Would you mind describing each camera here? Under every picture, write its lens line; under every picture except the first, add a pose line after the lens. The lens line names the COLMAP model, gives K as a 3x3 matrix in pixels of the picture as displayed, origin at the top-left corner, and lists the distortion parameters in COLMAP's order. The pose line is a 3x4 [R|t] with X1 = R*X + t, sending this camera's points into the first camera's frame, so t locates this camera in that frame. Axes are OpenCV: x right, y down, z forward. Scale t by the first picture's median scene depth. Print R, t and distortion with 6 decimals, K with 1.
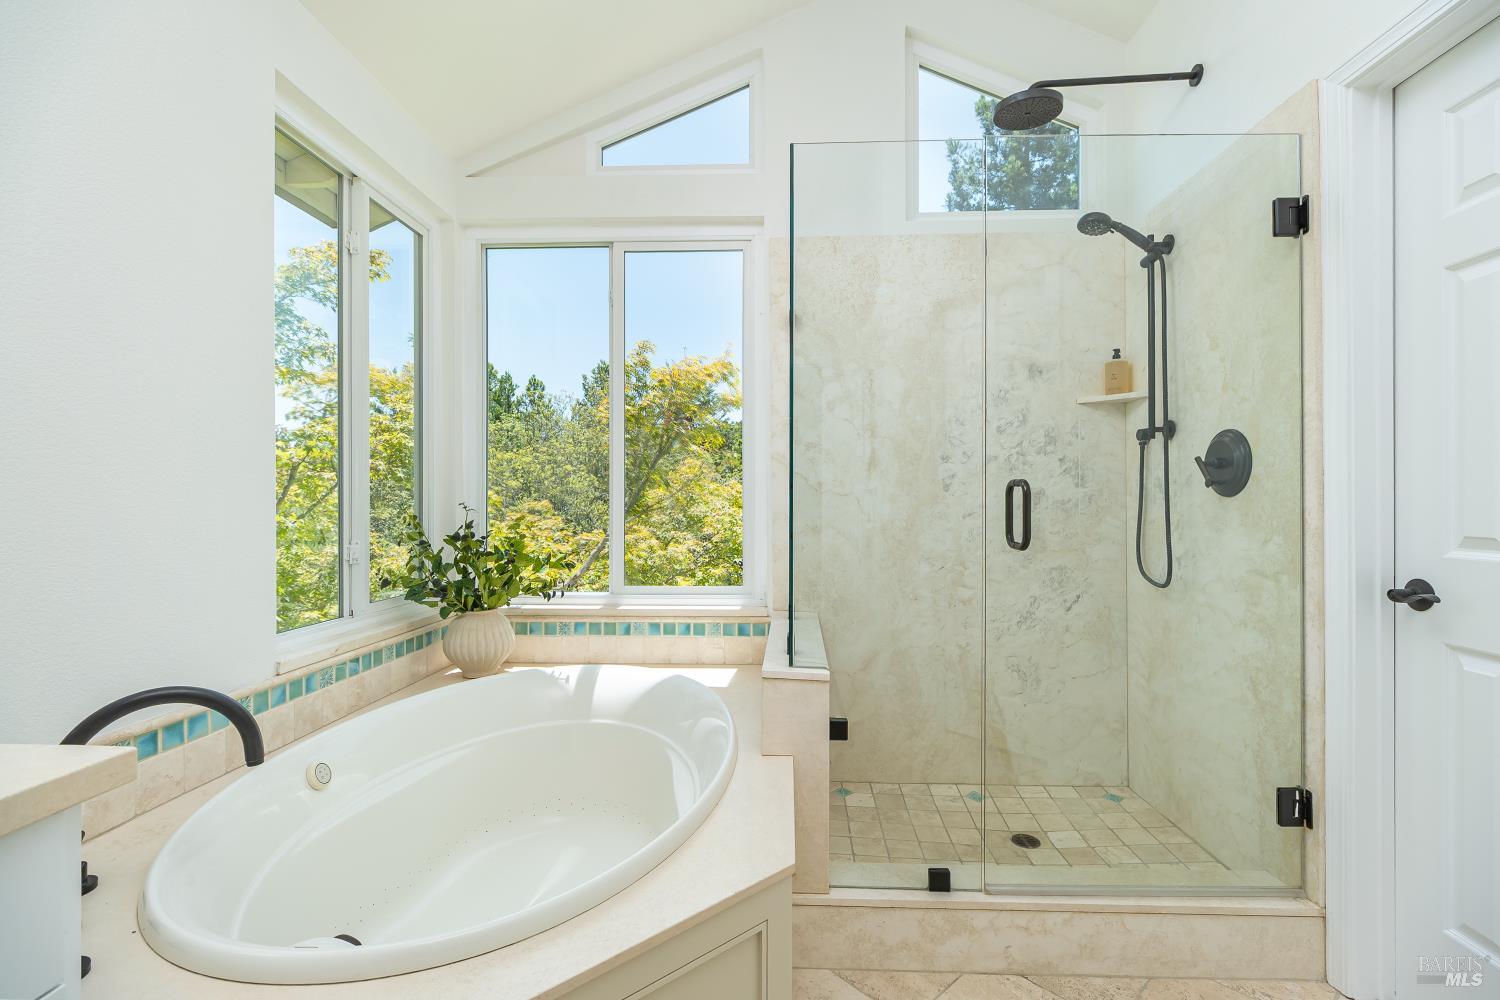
lens RADIAL K [[662.5, 0, 756.0], [0, 662.5, 497.6], [0, 0, 1]] dist [0.007432, -0.002720]
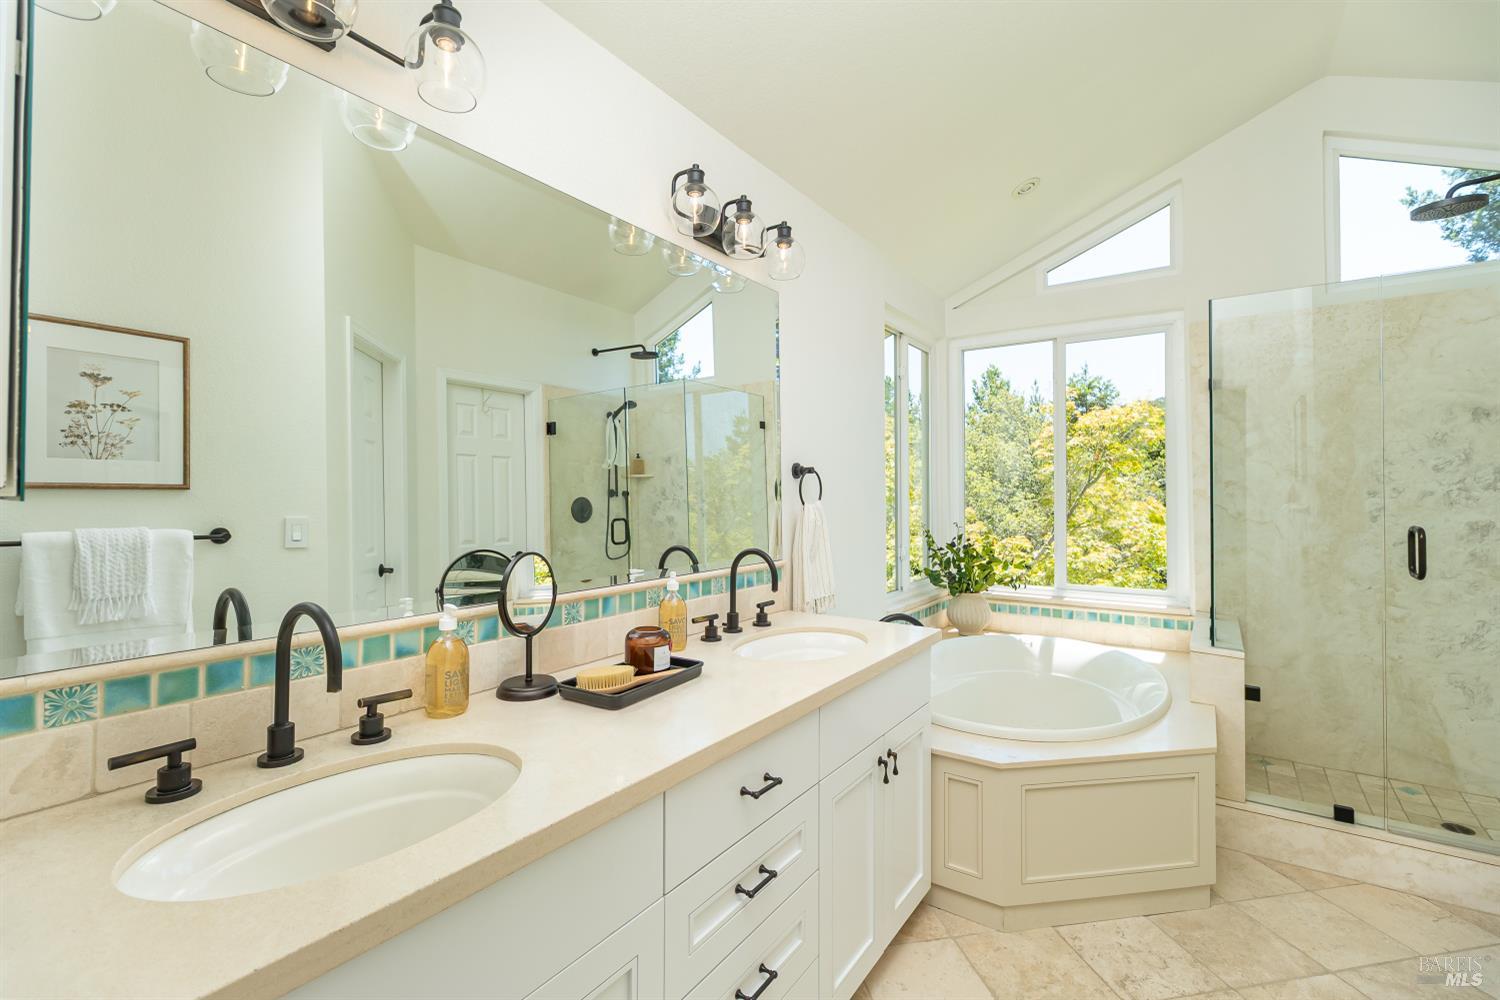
lens RADIAL K [[662.5, 0, 764.3], [0, 662.5, 482.5], [0, 0, 1]] dist [0.007432, -0.002720]
pose [[0.858425, -0.006532, -0.512897, -0.029766], [0.000968, 0.999938, -0.011114, -0.066976], [0.512938, 0.009044, 0.858378, -0.542565]]
